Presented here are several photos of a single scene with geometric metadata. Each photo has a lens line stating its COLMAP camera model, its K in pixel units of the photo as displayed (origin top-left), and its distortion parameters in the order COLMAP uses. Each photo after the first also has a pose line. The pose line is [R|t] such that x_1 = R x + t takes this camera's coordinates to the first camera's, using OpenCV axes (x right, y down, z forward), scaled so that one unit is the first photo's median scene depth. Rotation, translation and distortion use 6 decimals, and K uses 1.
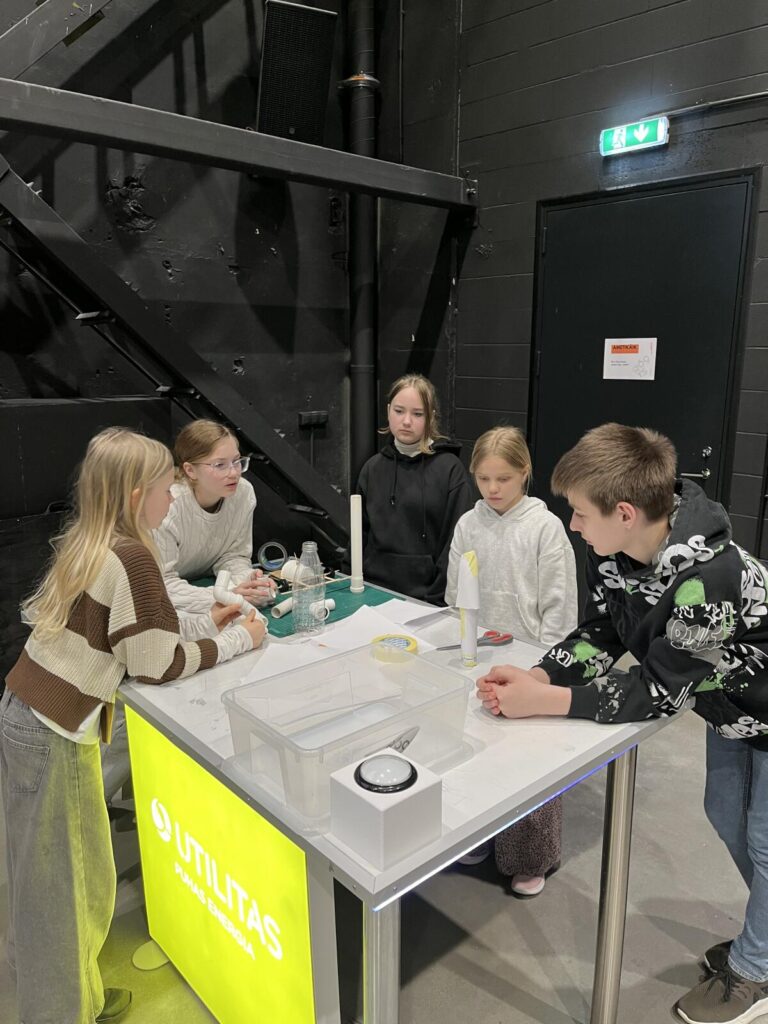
lens RADIAL K [[768.1, 0, 384.0], [0, 768.1, 512.0], [0, 0, 1]] dist [0.100389, -0.140006]
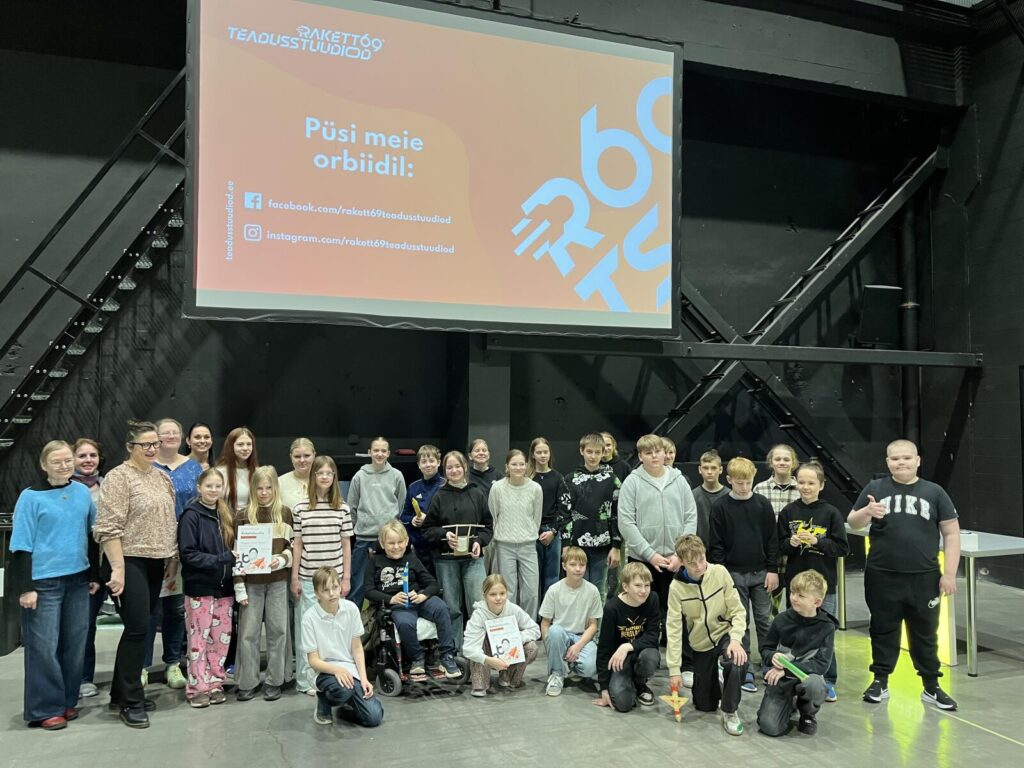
lens RADIAL K [[768.1, 0, 512.0], [0, 768.1, 384.0], [0, 0, 1]] dist [0.100389, -0.140006]
pose [[0.907025, -0.021869, -0.420507, -0.116846], [-0.093386, 0.963334, -0.251529, 0.222801], [0.410590, 0.267413, 0.871726, -1.078308]]
